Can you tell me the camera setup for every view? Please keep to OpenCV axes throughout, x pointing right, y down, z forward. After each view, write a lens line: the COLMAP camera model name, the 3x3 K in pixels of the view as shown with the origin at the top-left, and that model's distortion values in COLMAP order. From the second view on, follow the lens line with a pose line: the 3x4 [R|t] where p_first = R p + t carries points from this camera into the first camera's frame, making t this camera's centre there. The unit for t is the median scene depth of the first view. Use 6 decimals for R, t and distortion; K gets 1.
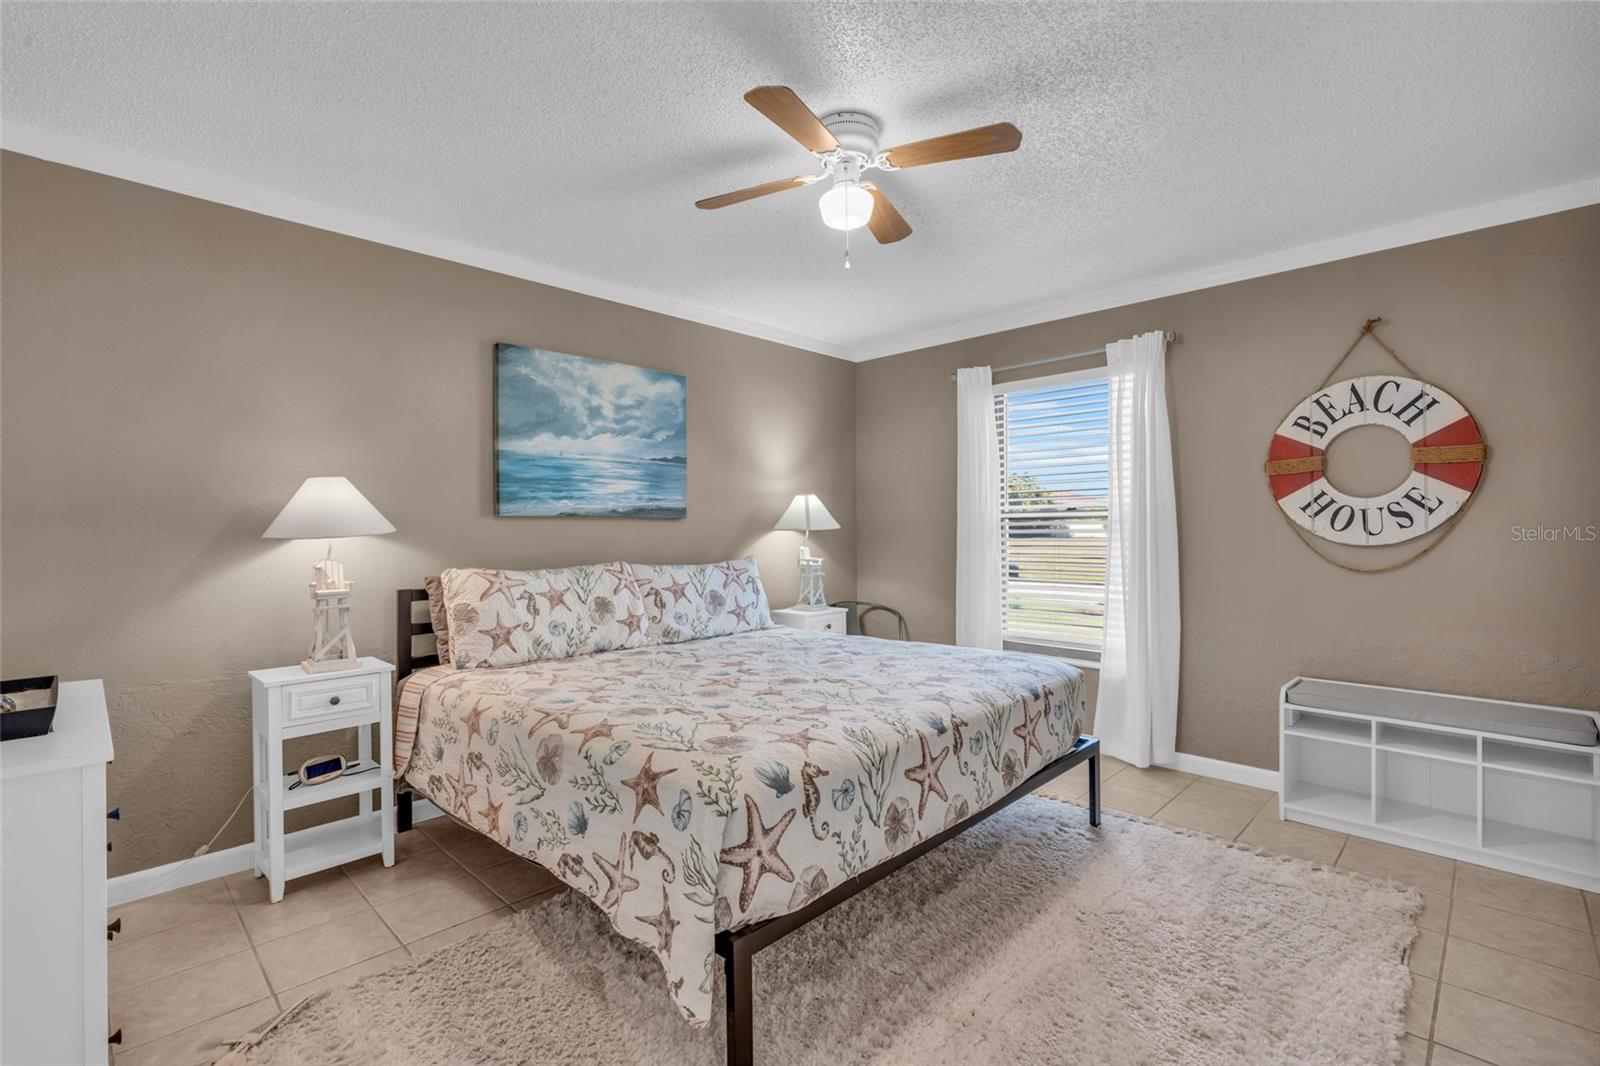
lens RADIAL K [[718.3, 0, 800.3], [0, 718.3, 530.2], [0, 0, 1]] dist [-0.001636, -0.000364]
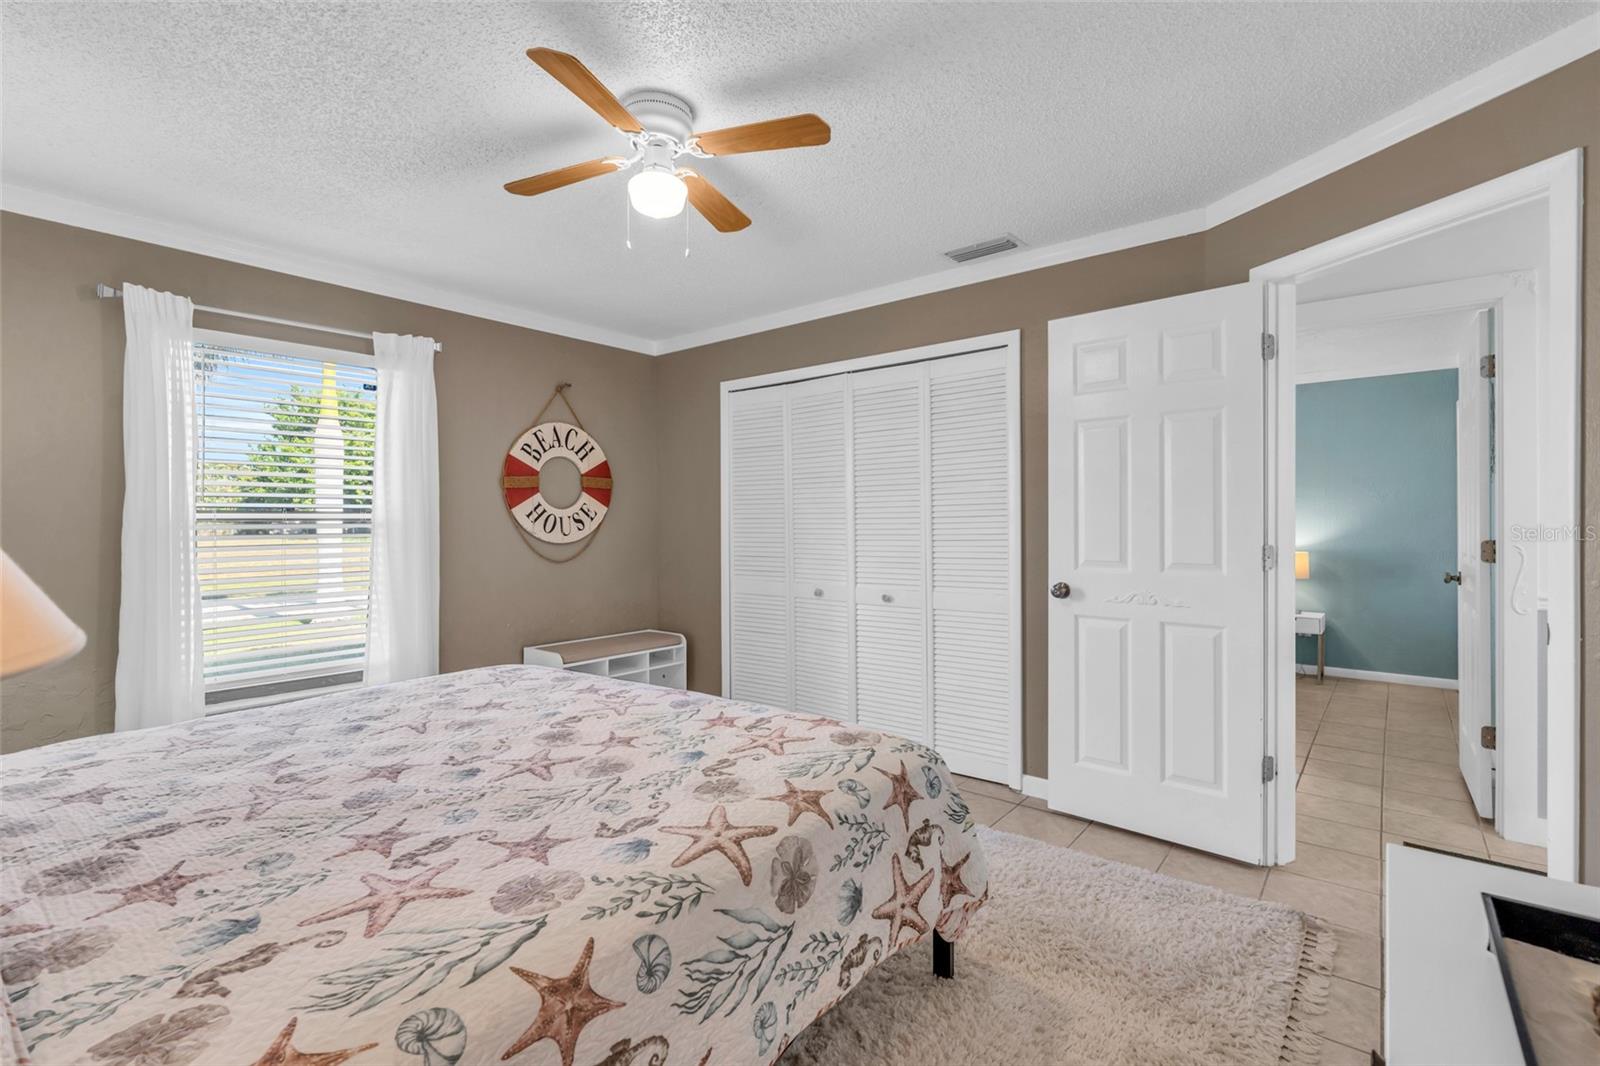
lens RADIAL K [[718.3, 0, 800.3], [0, 718.3, 530.2], [0, 0, 1]] dist [-0.001636, -0.000364]
pose [[-0.094888, -0.007188, 0.995462, -0.658722], [0.007154, 0.999943, 0.007902, -0.011679], [-0.995462, 0.007871, -0.094832, 0.673172]]
